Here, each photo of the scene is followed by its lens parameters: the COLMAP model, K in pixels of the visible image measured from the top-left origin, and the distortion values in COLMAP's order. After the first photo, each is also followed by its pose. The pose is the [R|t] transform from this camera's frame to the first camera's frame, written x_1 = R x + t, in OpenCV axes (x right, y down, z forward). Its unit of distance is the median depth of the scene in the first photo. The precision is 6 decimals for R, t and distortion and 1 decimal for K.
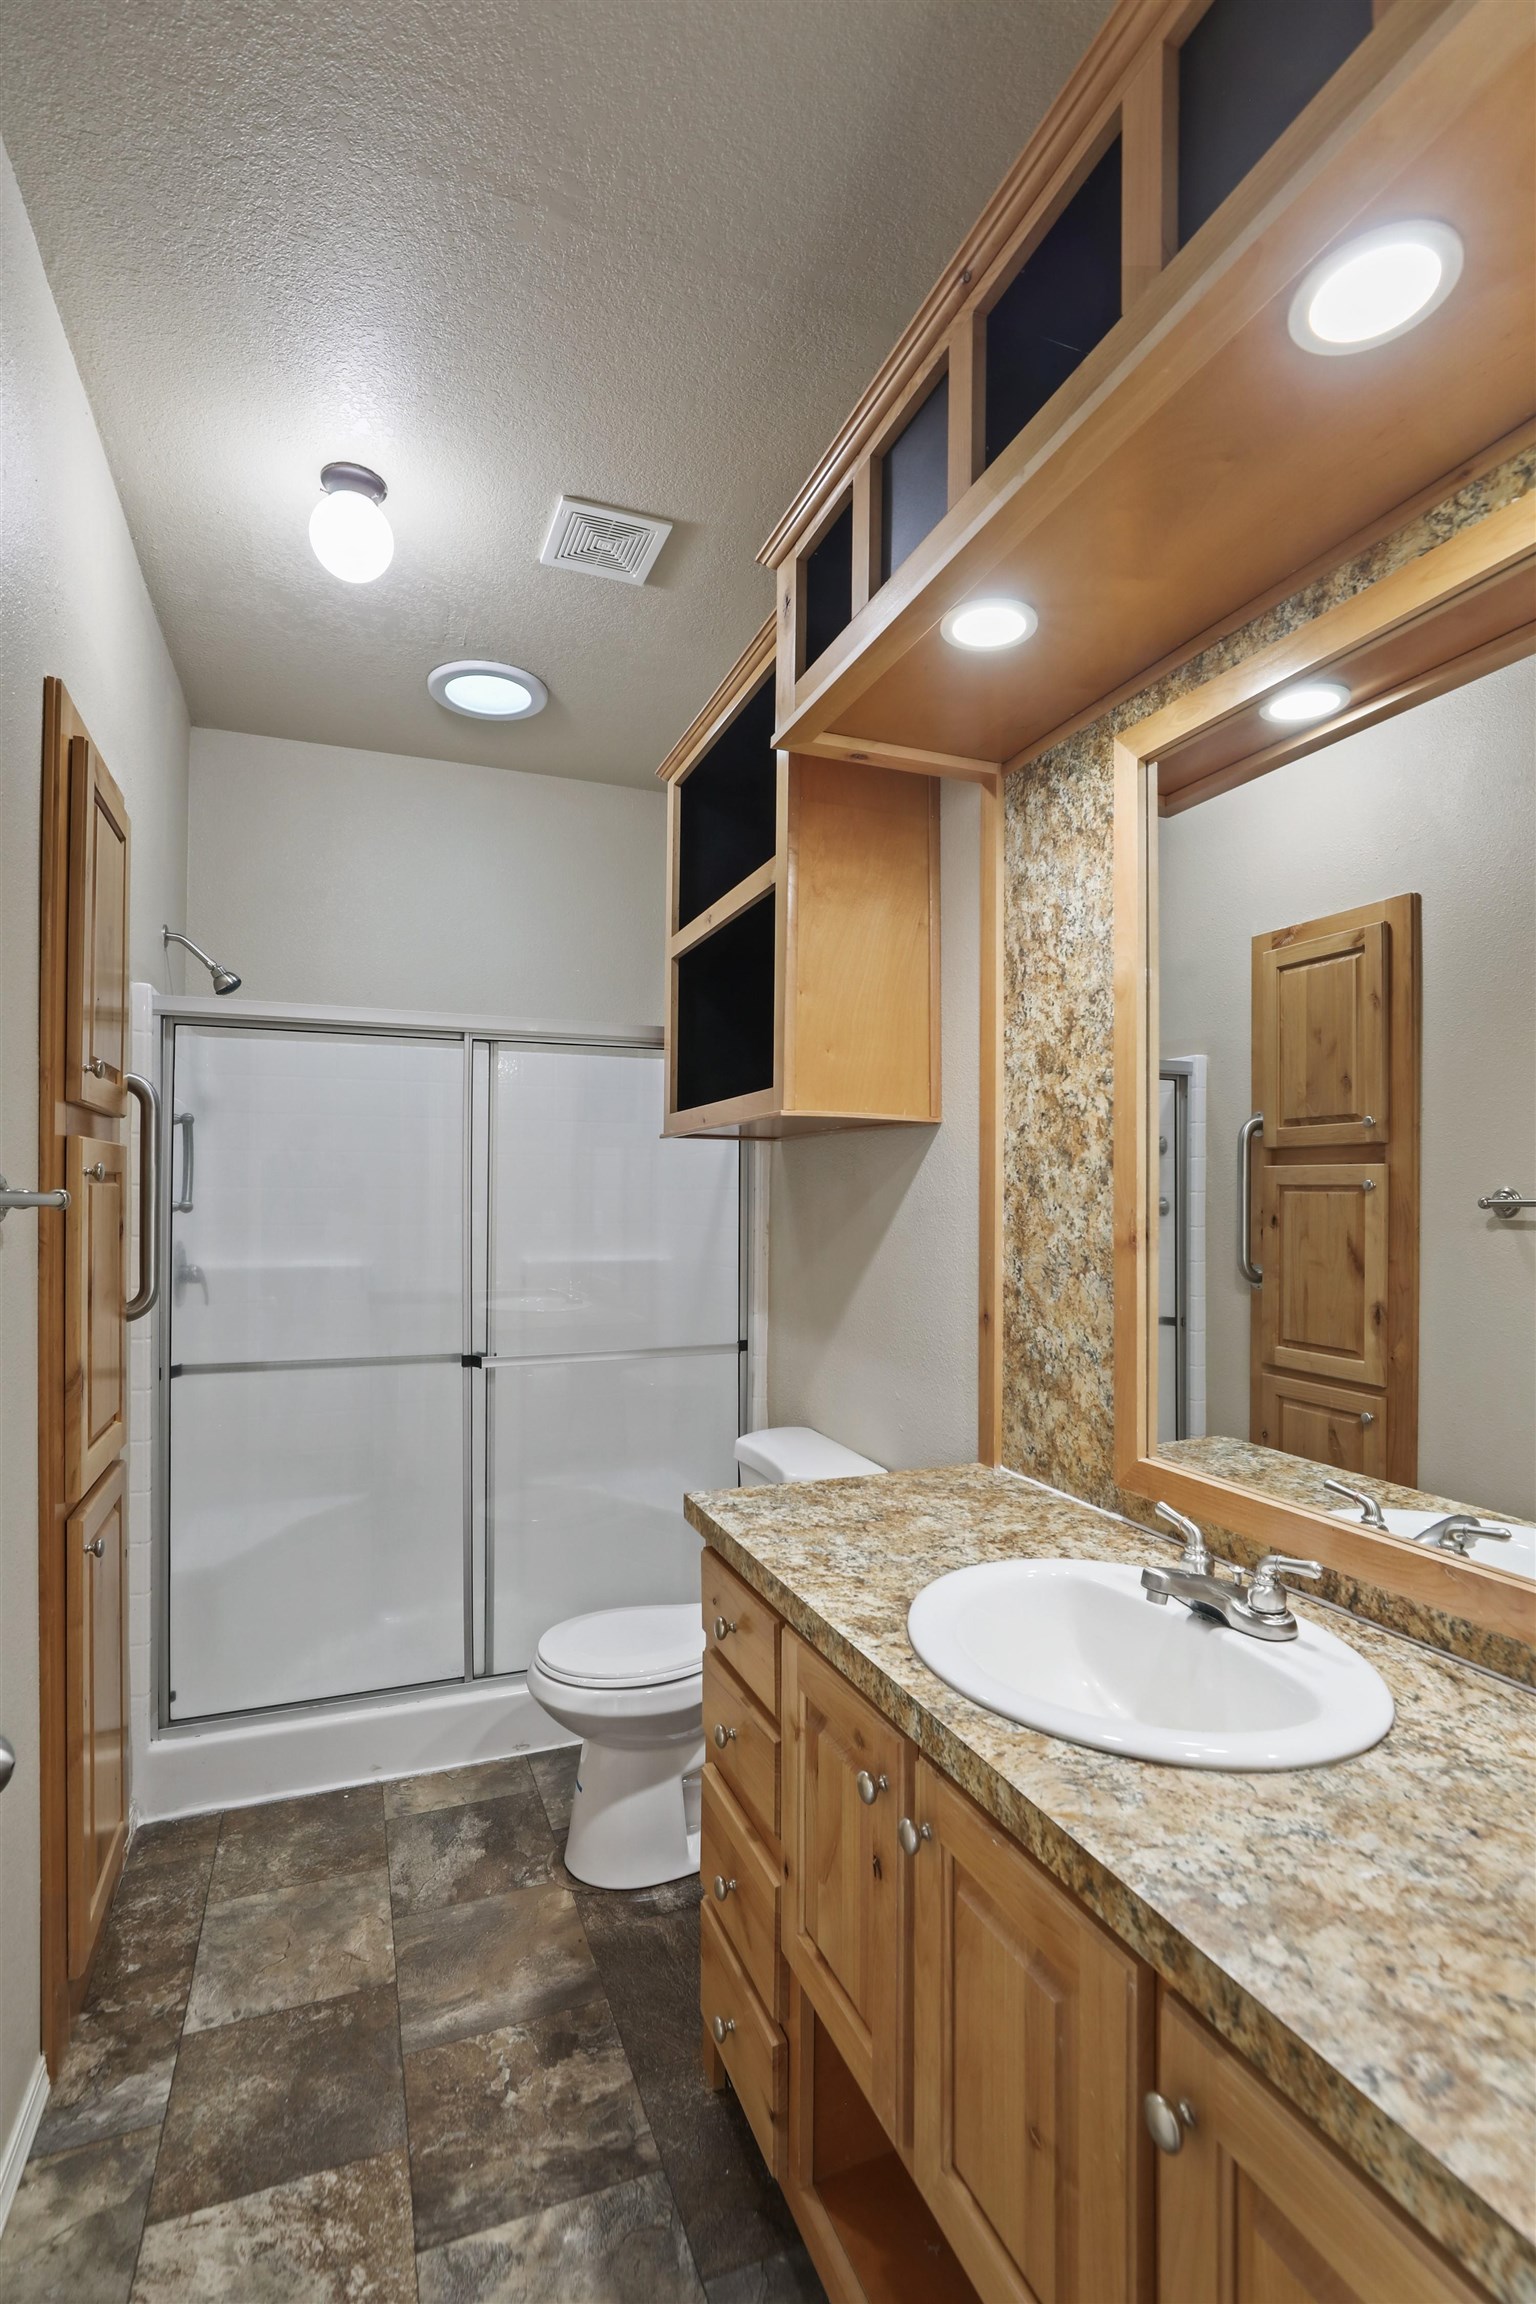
lens RADIAL K [[1053.1, 0, 771.9], [0, 1053.1, 1206.0], [0, 0, 1]] dist [-0.009680, 0.001287]
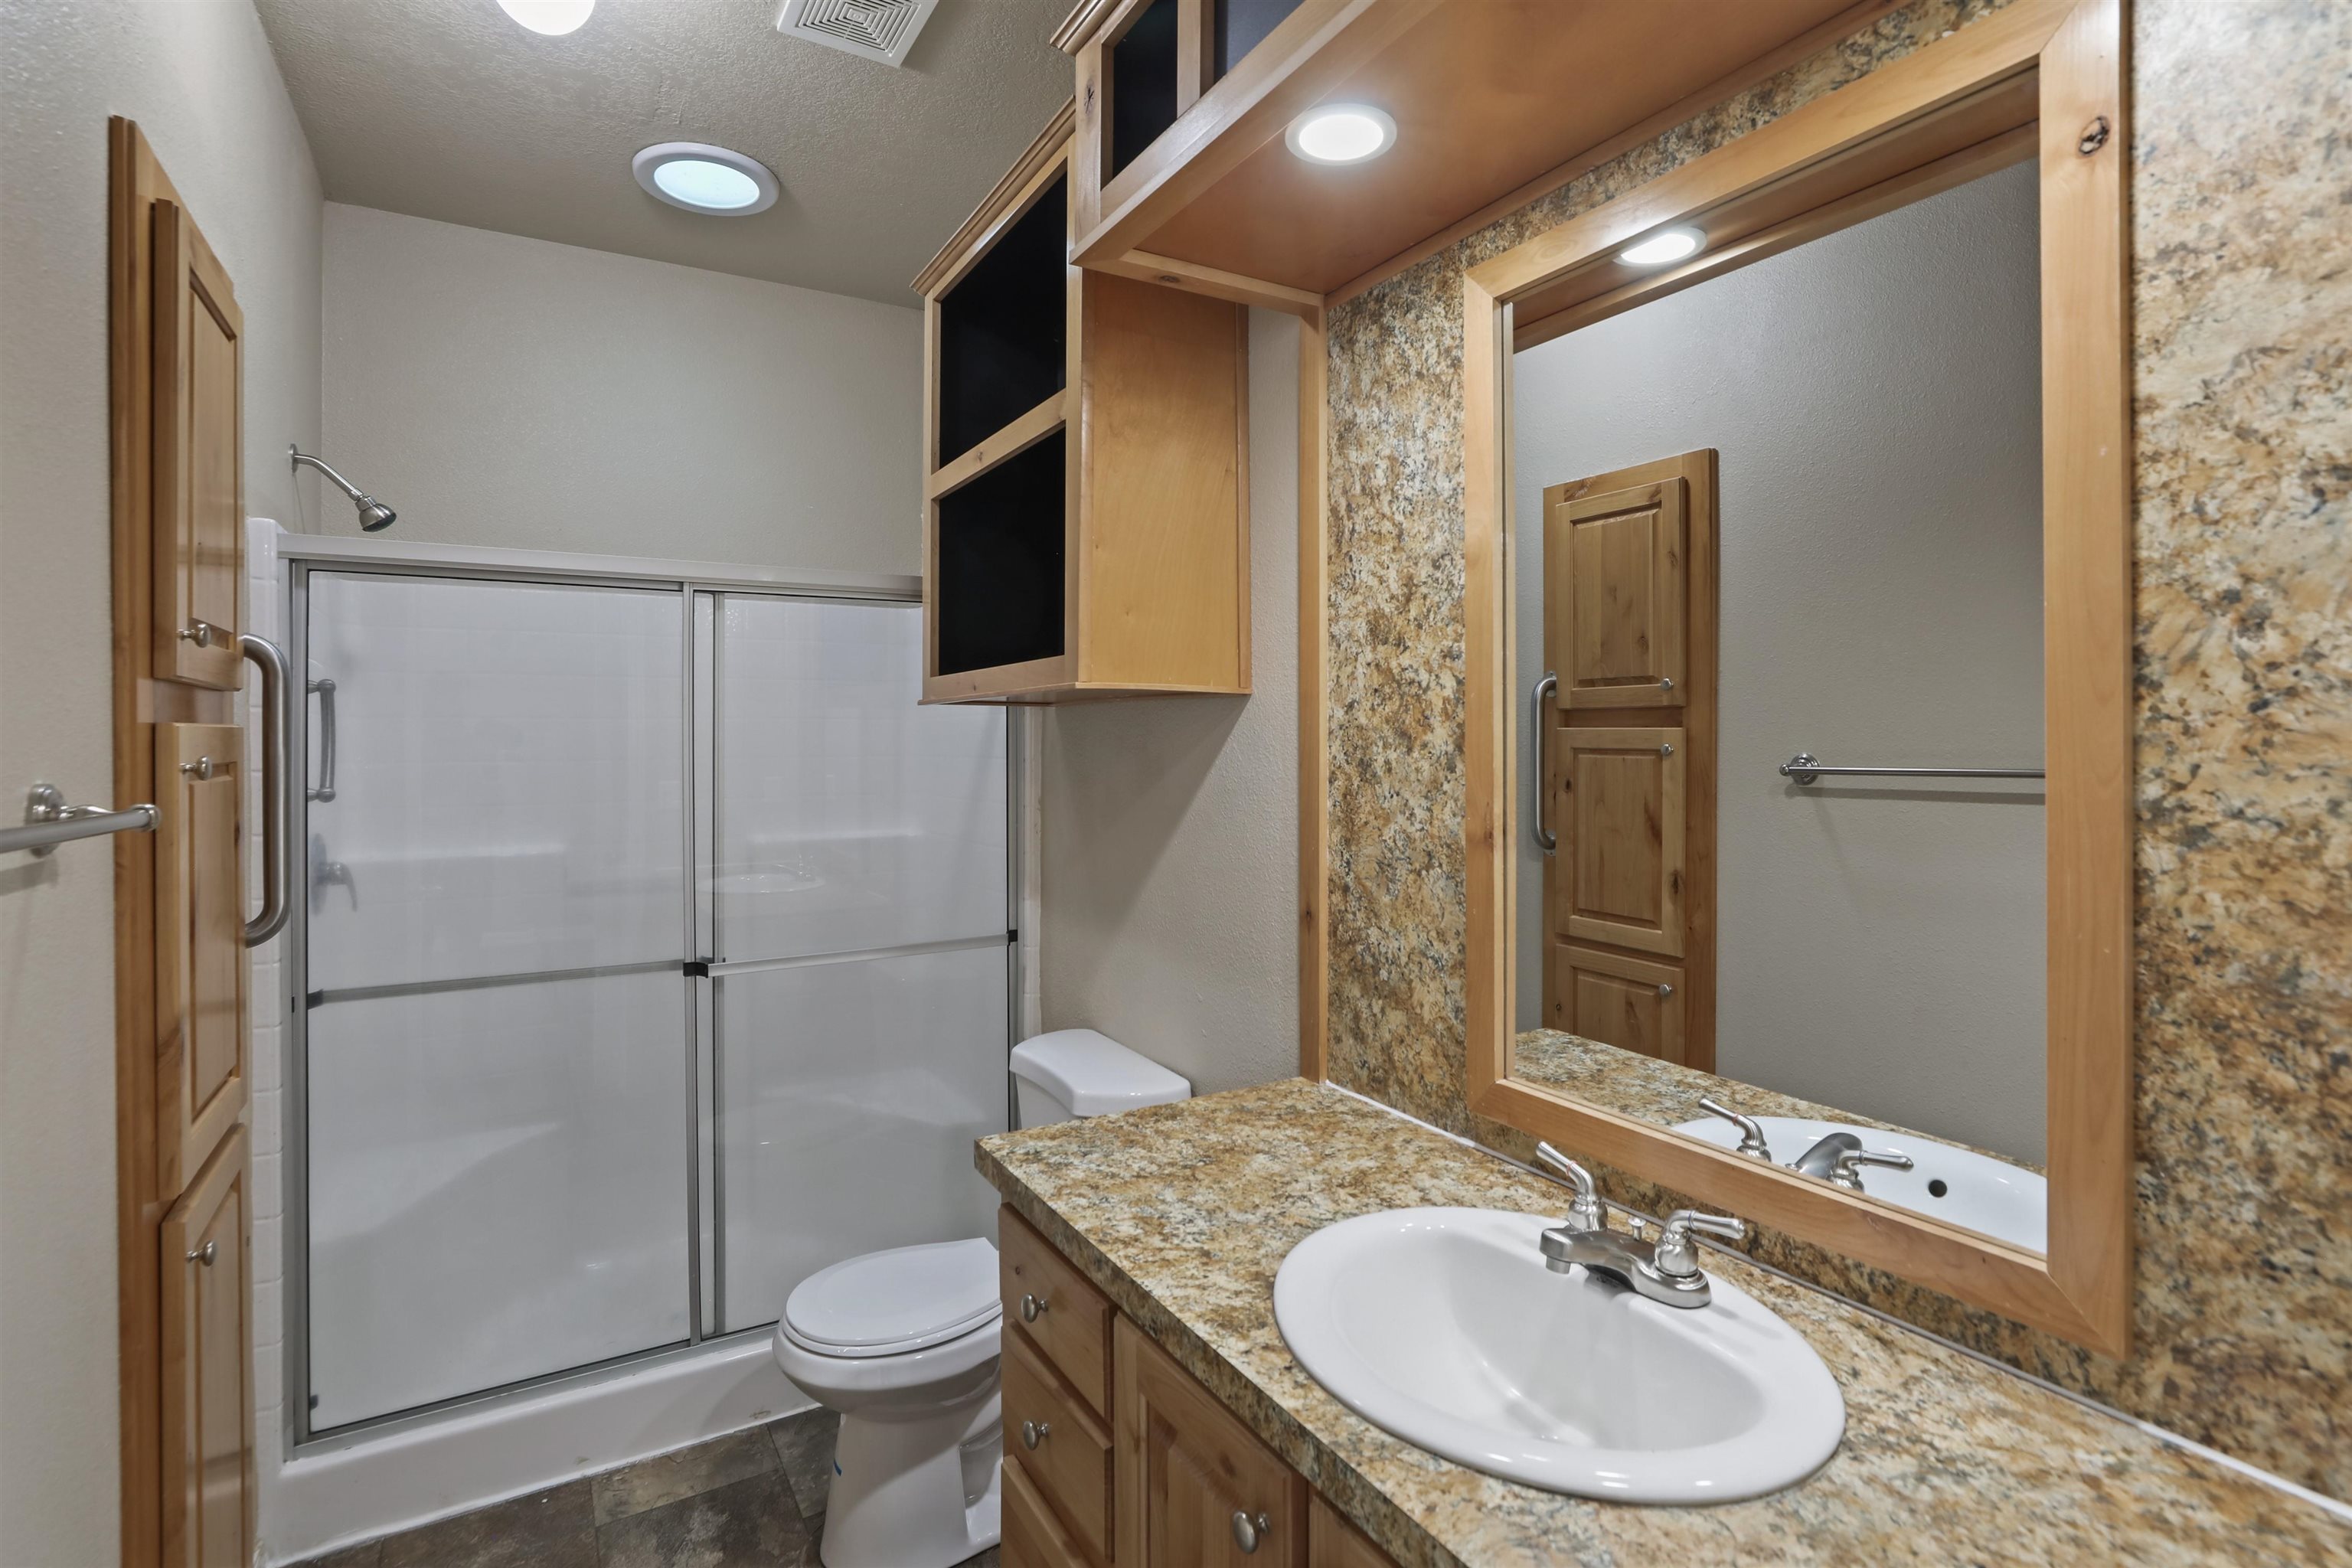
lens RADIAL K [[1115.0, 0, 1165.0], [0, 1115.0, 754.3], [0, 0, 1]] dist [-0.021828, 0.013041]
pose [[0.989680, -0.009154, 0.143003, -0.056575], [0.008760, 0.999956, 0.003382, -0.038486], [-0.143027, -0.002095, 0.989717, 0.092418]]
